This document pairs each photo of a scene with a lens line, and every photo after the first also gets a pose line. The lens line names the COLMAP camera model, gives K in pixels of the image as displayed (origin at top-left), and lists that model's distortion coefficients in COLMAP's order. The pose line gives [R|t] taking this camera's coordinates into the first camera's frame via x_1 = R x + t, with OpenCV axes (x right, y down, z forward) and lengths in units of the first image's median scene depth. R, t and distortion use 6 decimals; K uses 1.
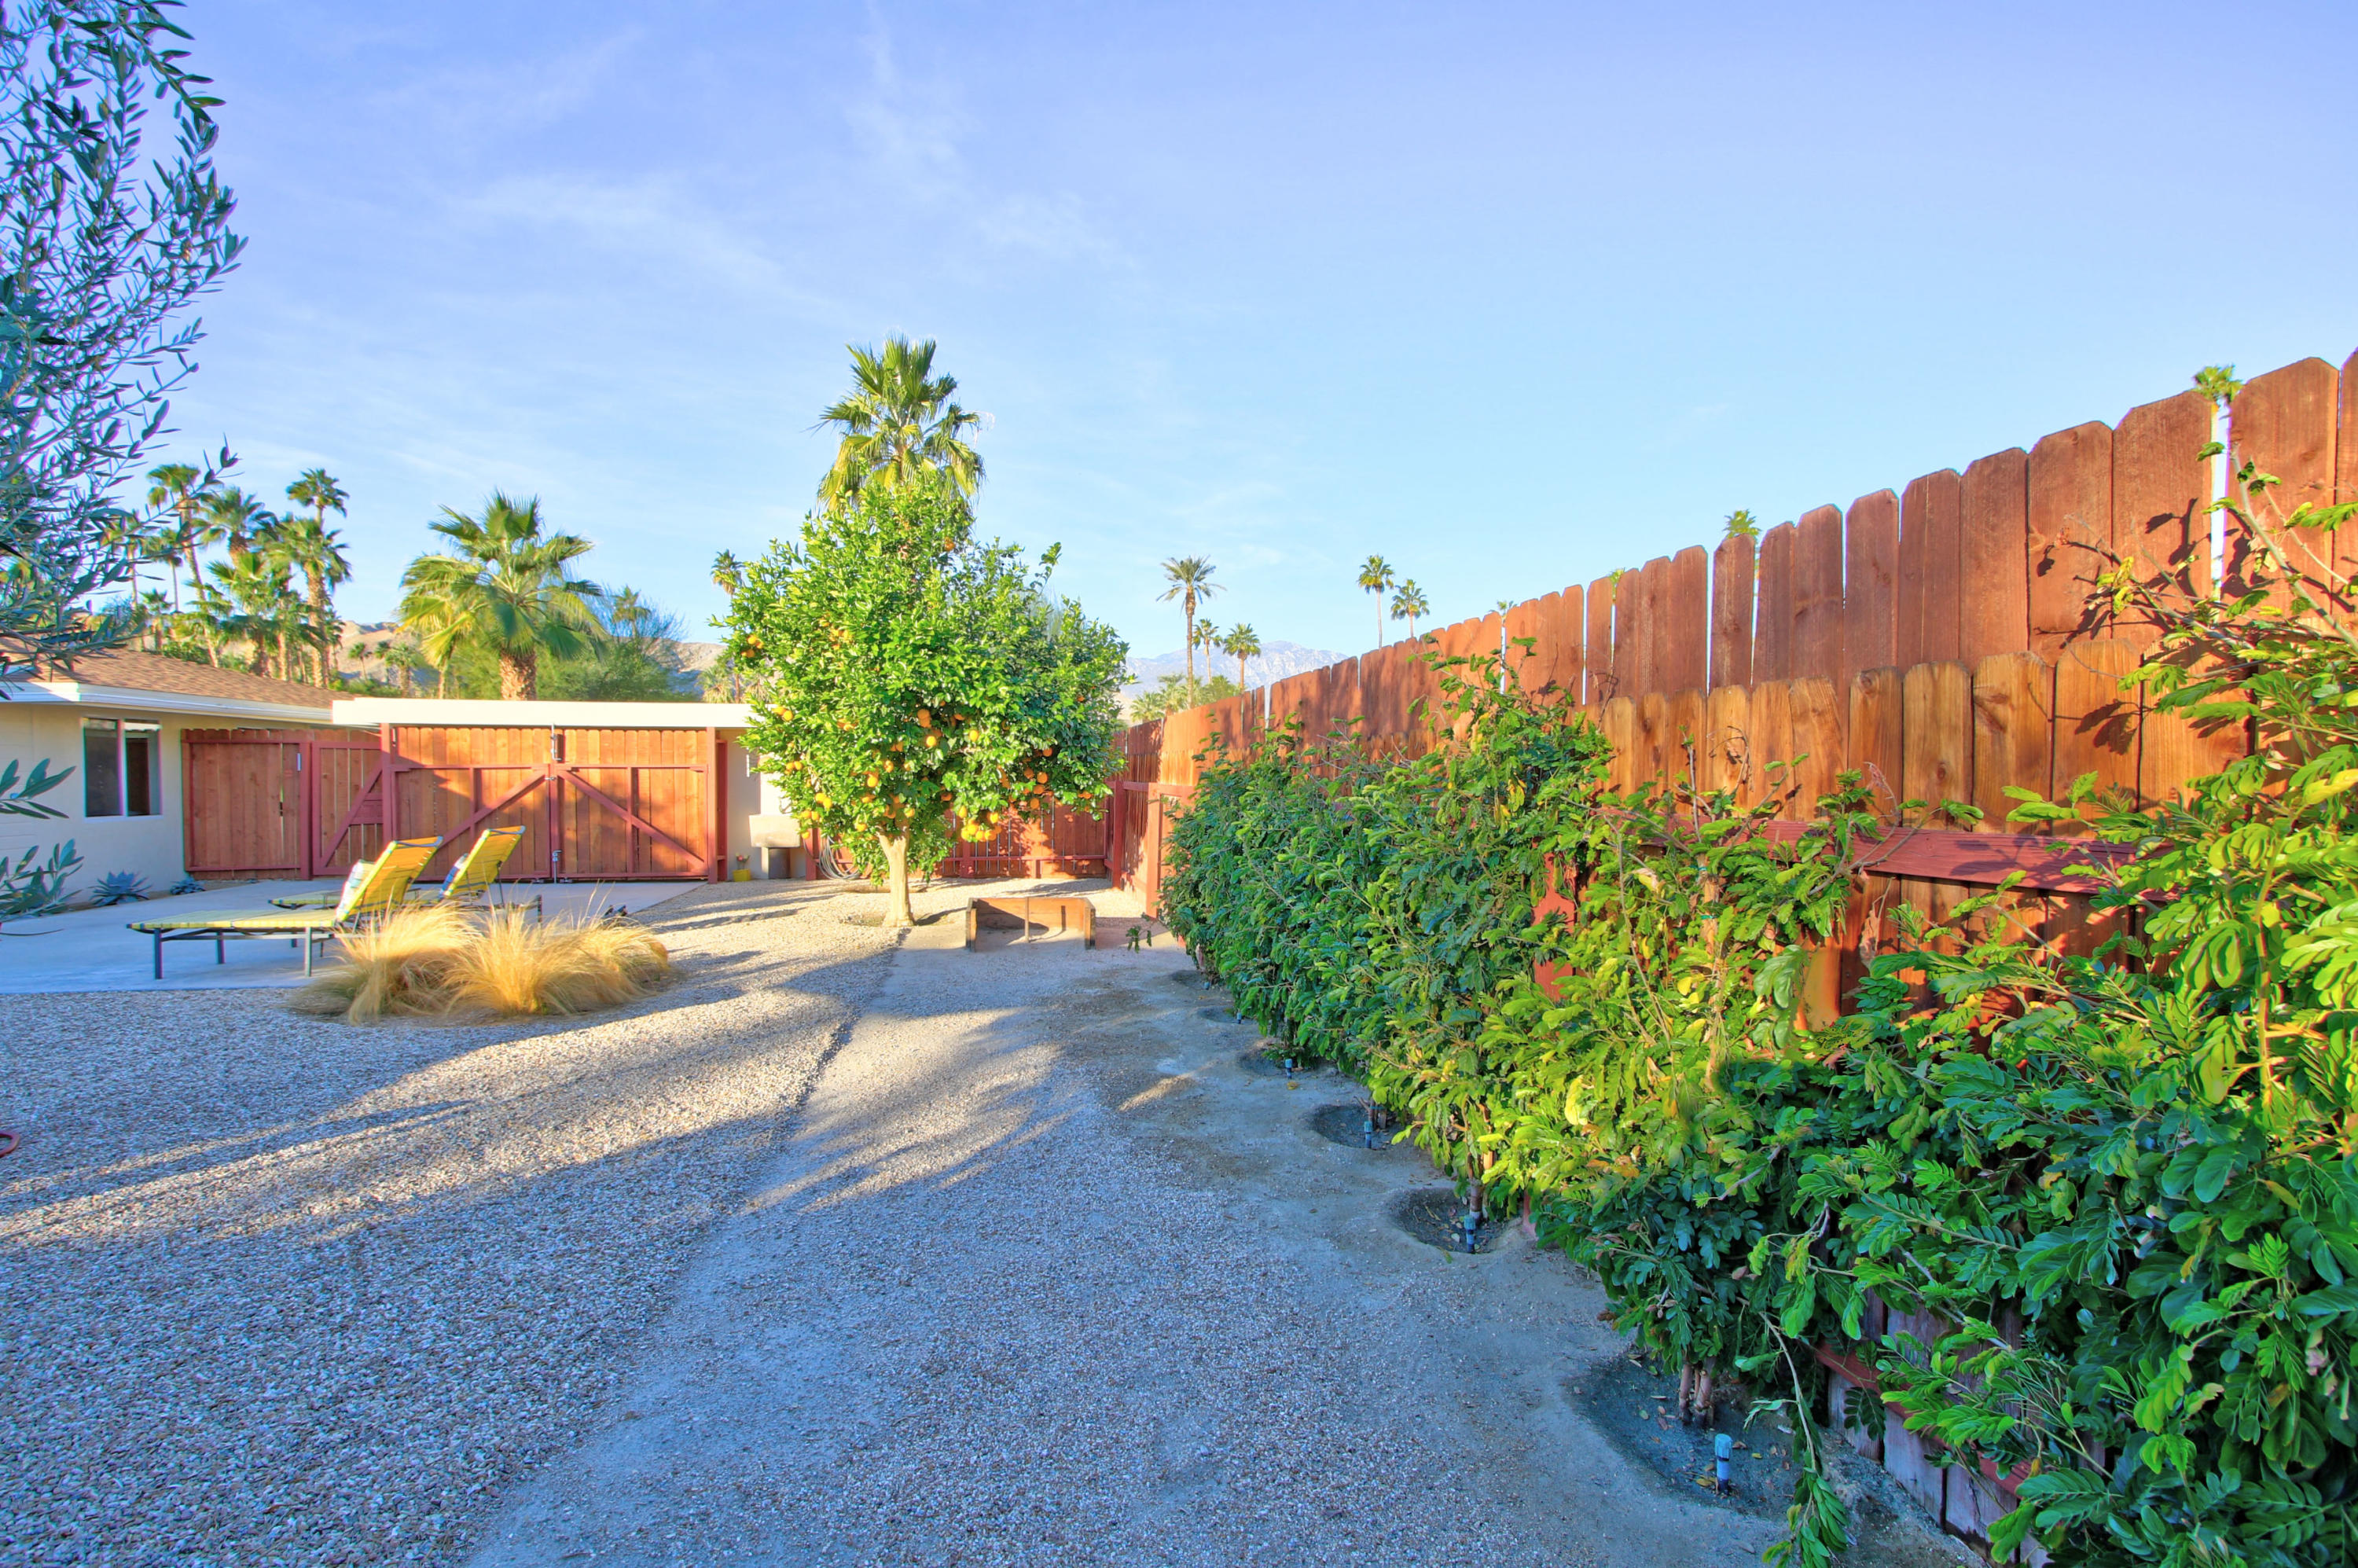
lens RADIAL K [[1107.6, 0, 1166.0], [0, 1107.6, 798.5], [0, 0, 1]] dist [-0.017596, 0.003497]
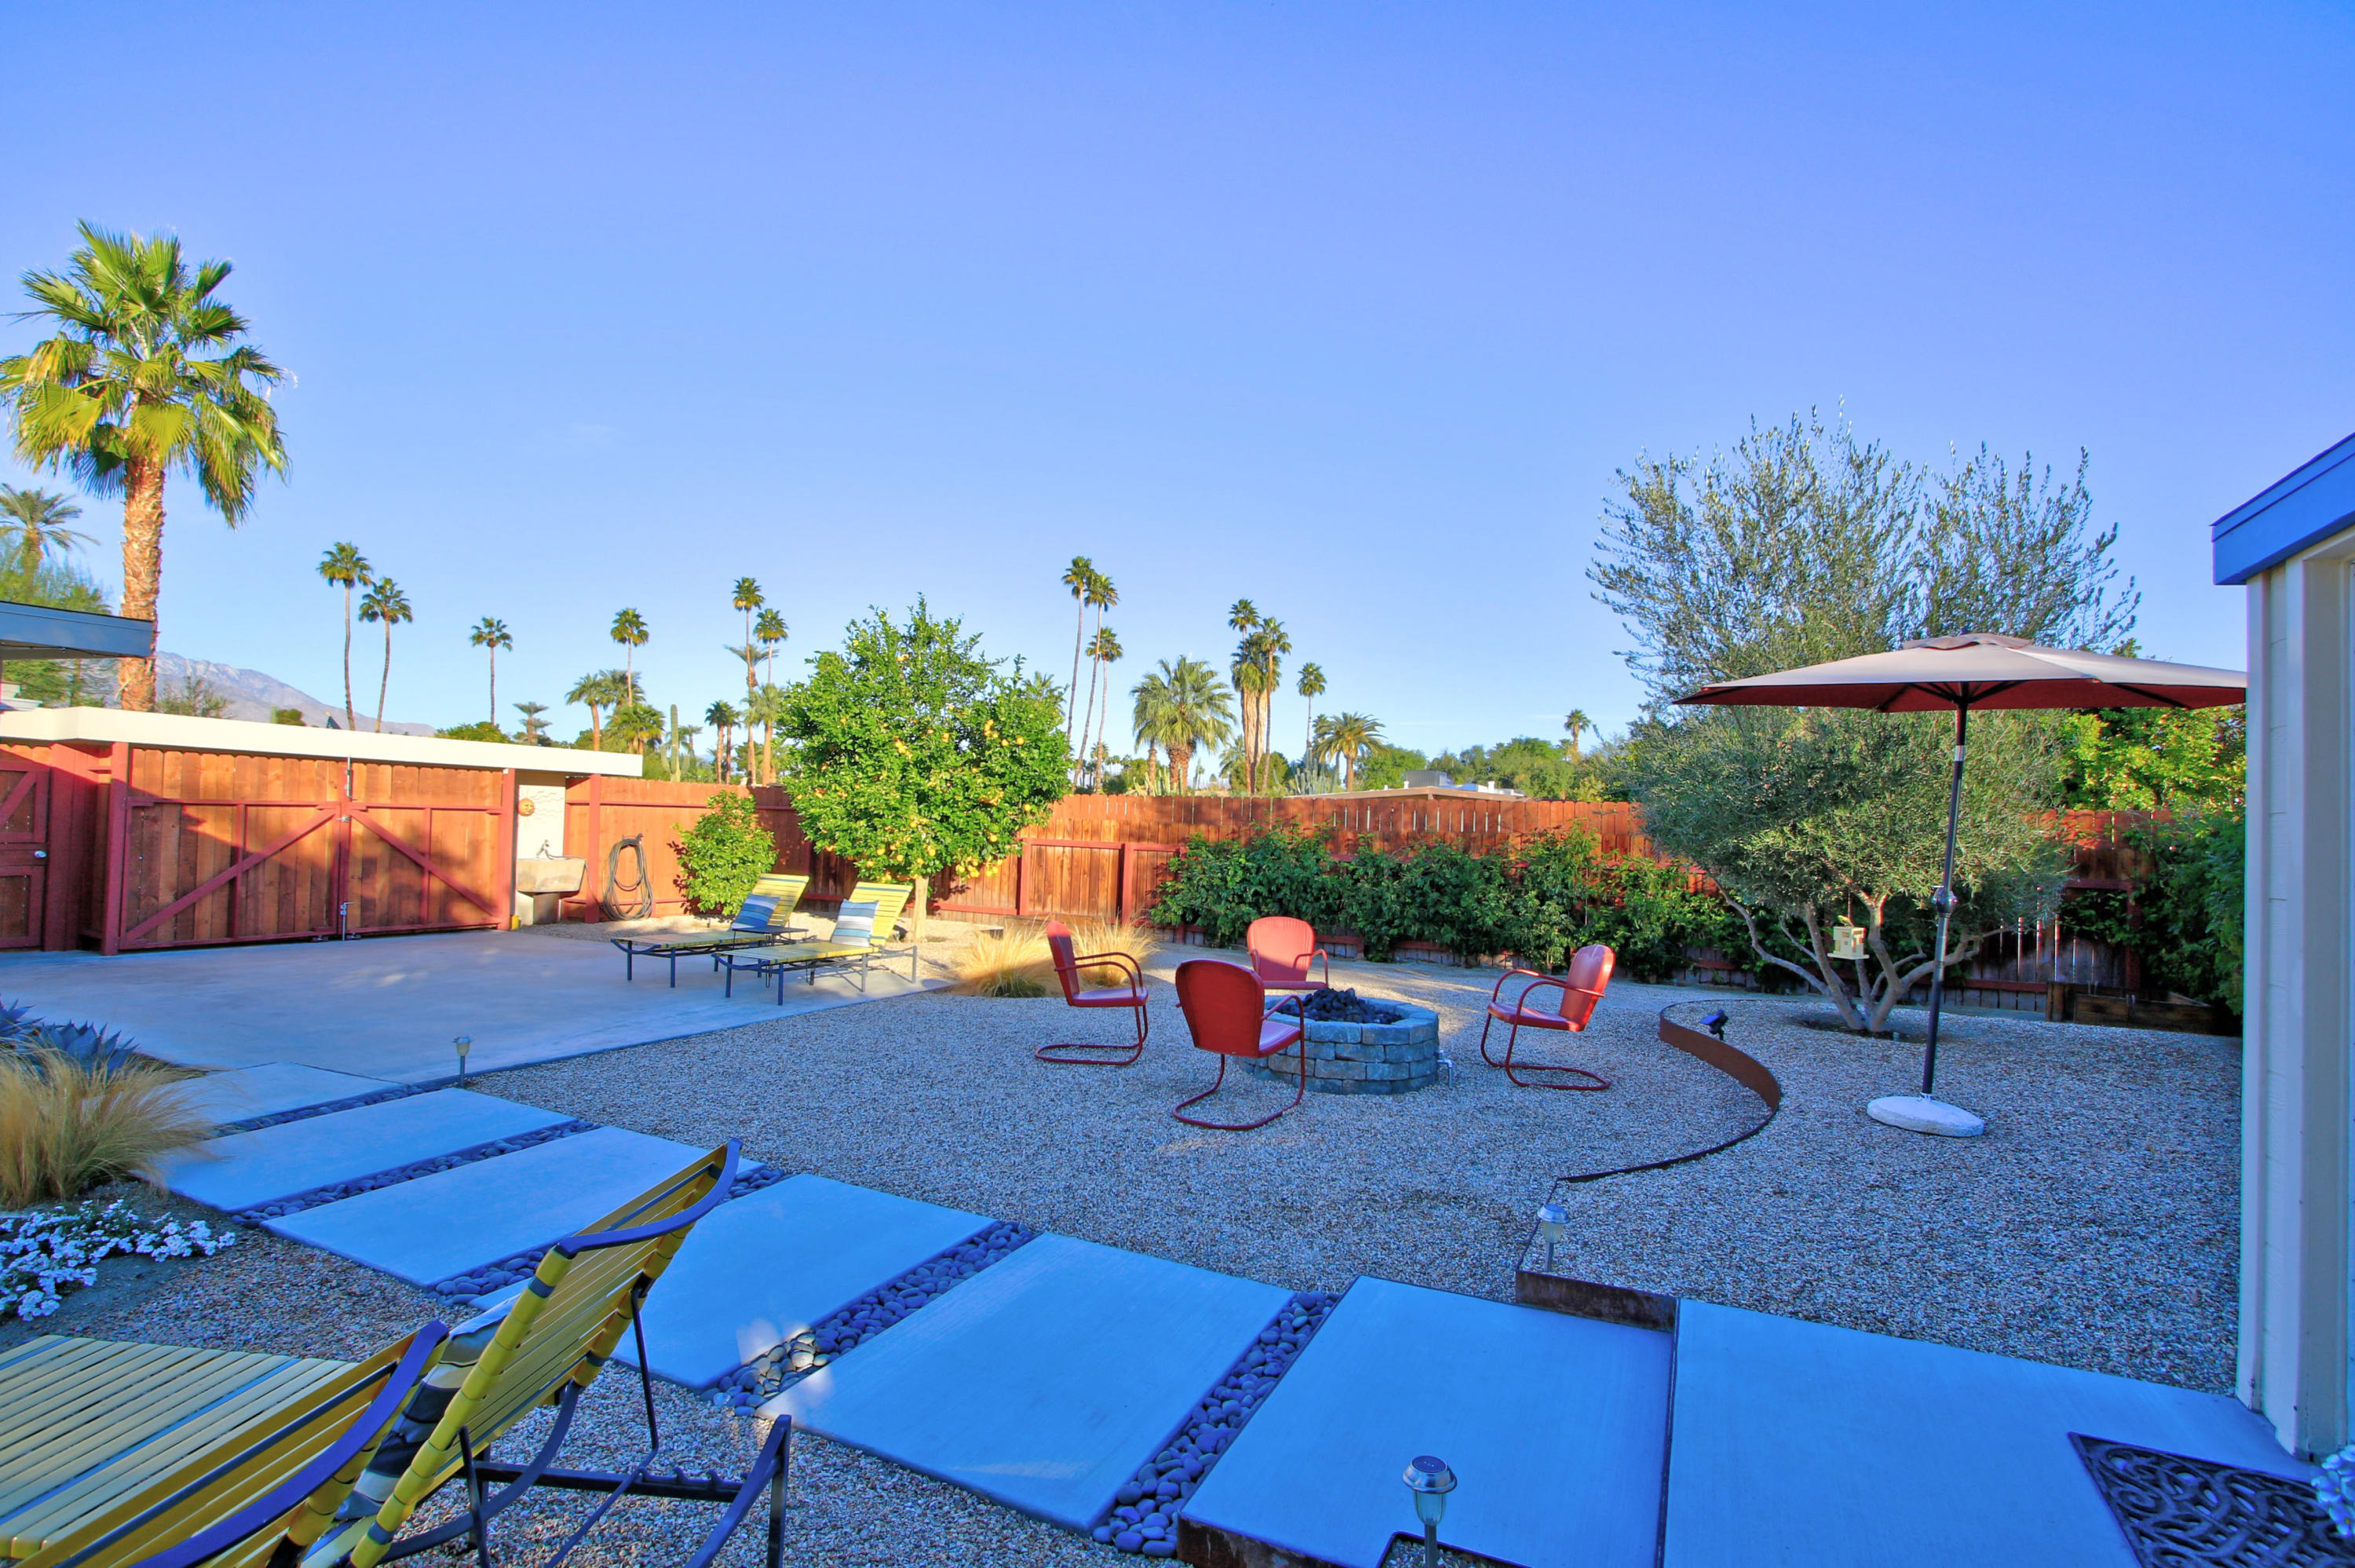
lens RADIAL K [[1126.4, 0, 1172.5], [0, 1126.4, 804.2], [0, 0, 1]] dist [-0.016227, 0.001081]
pose [[0.580402, 0.031097, 0.813736, -0.881319], [-0.010809, 0.999477, -0.030485, -0.009811], [-0.814258, 0.008898, 0.580435, -0.037676]]
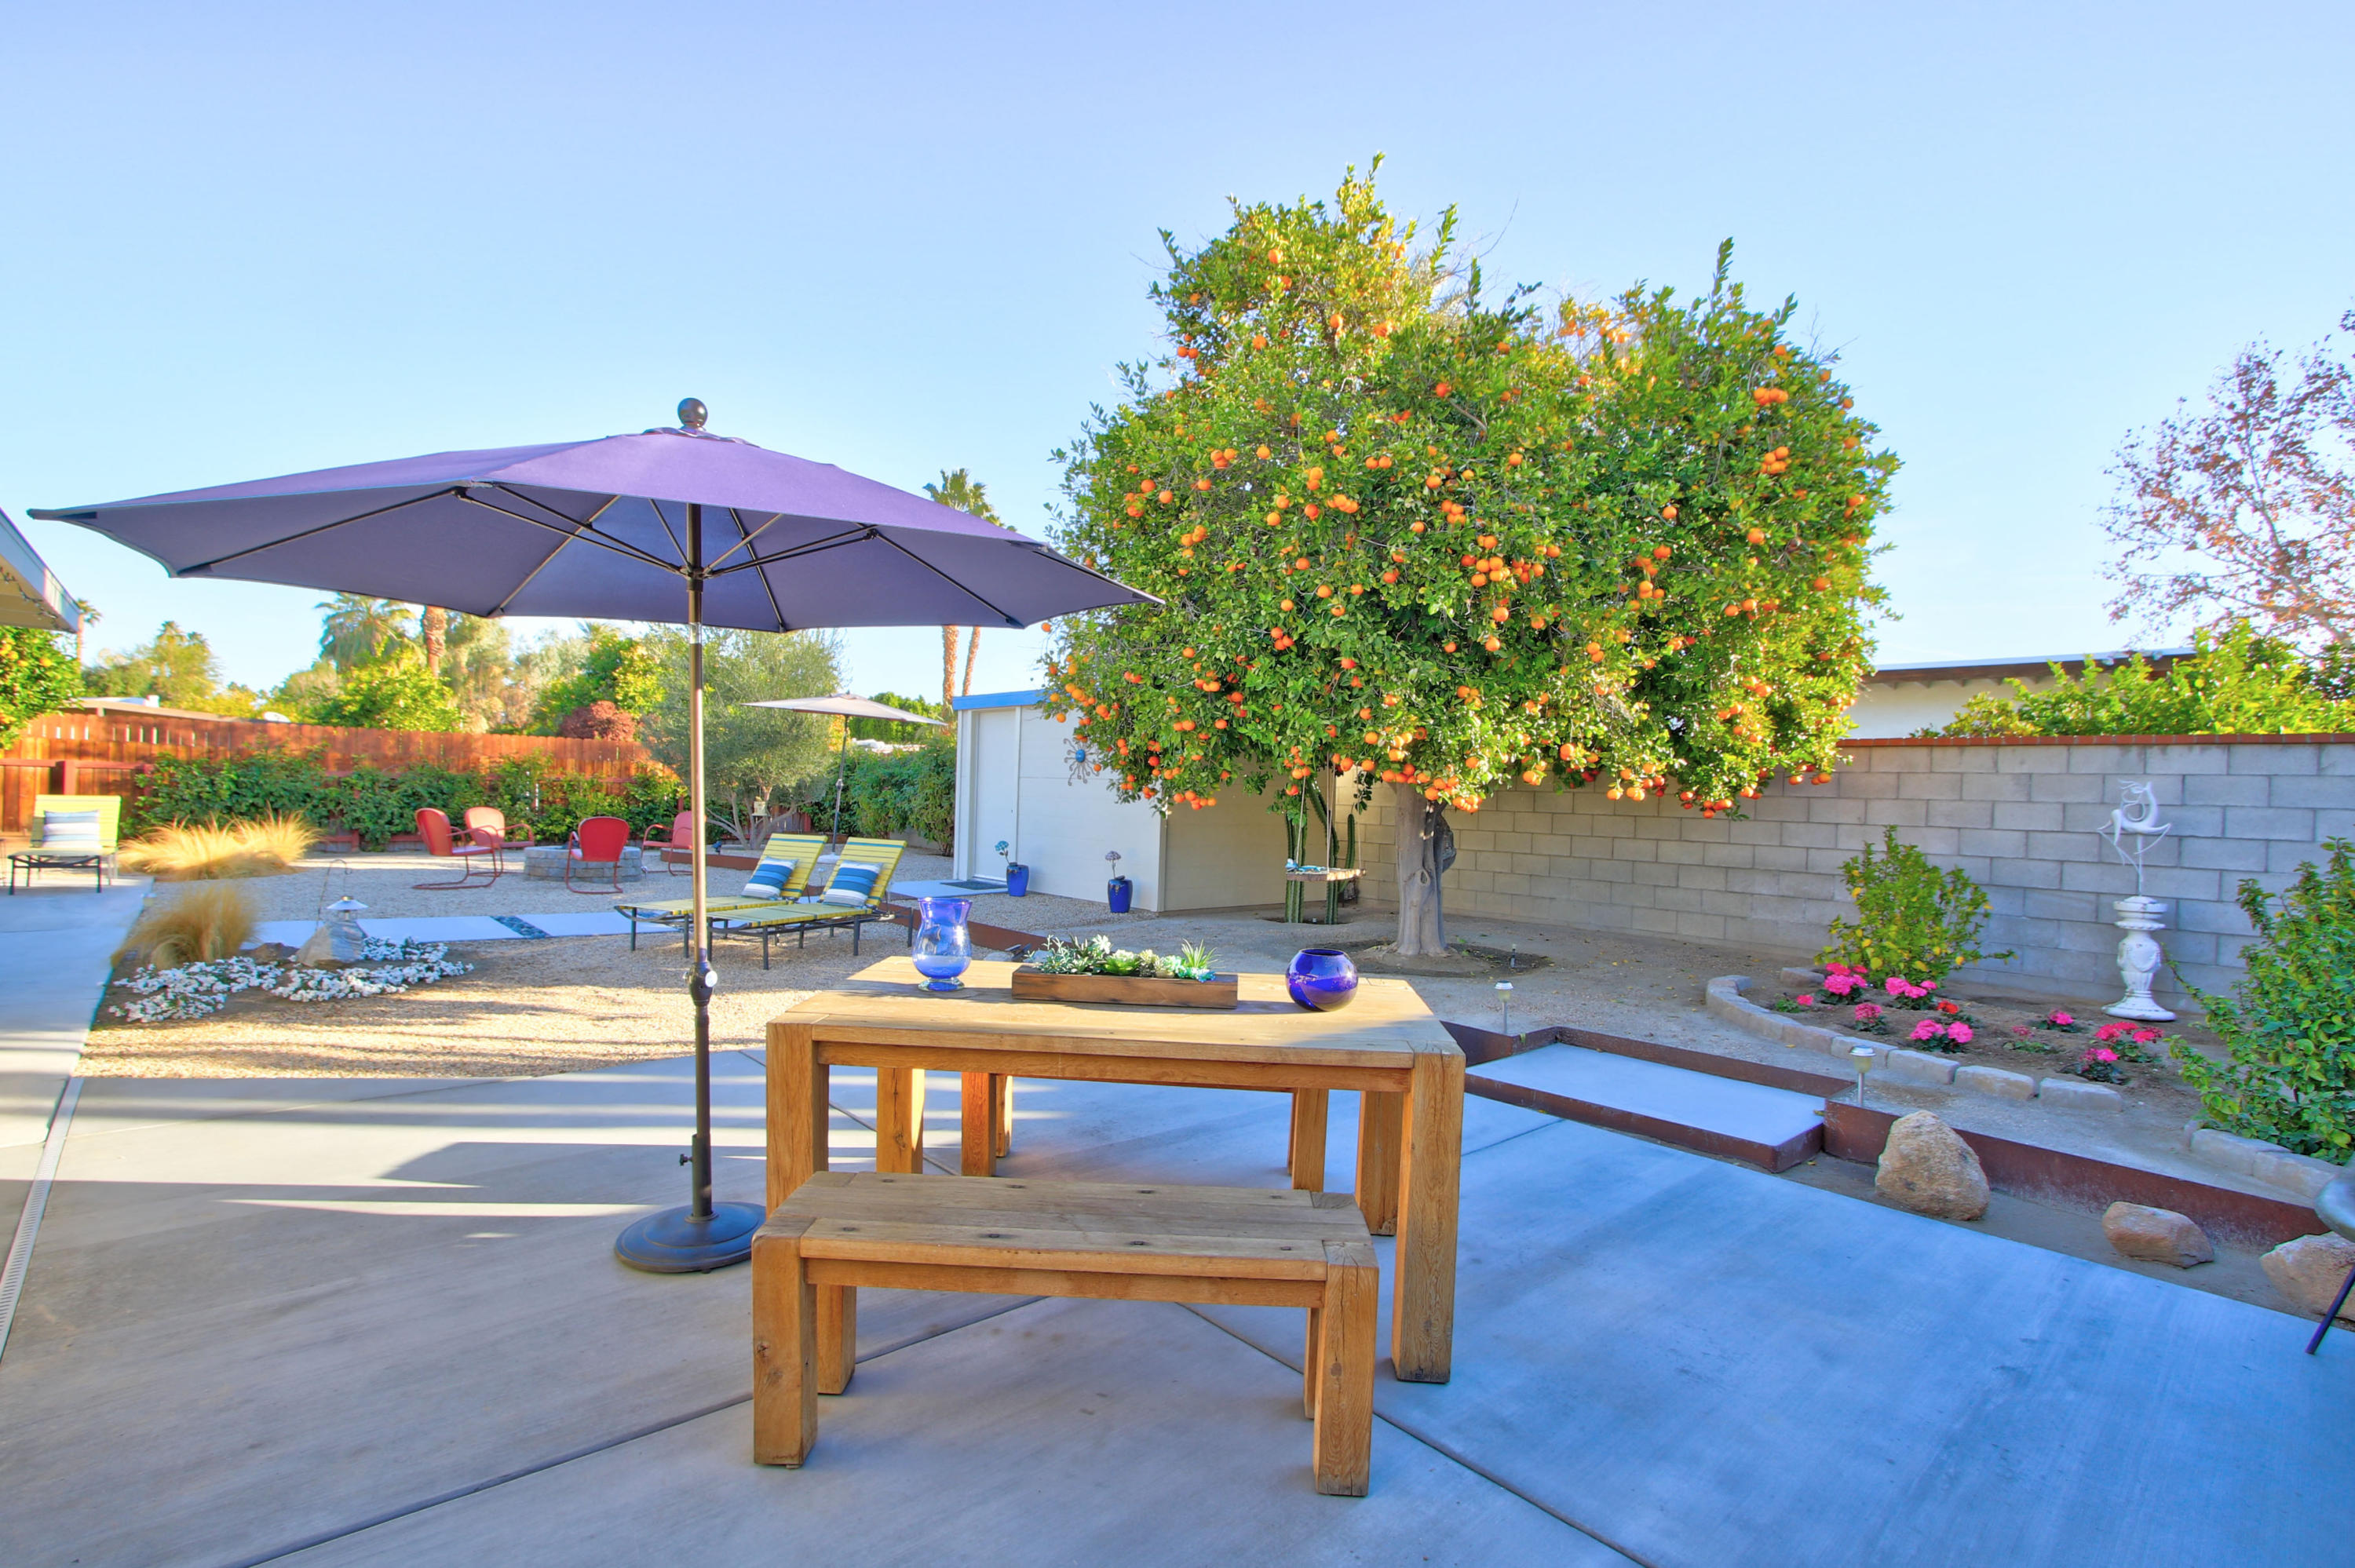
lens RADIAL K [[1106.1, 0, 1164.5], [0, 1106.1, 798.4], [0, 0, 1]] dist [-0.017596, 0.003497]
pose [[-0.531748, -0.023363, 0.846580, -1.552594], [-0.014061, 0.999725, 0.018758, -0.002721], [-0.846786, -0.001930, -0.531931, 0.286464]]
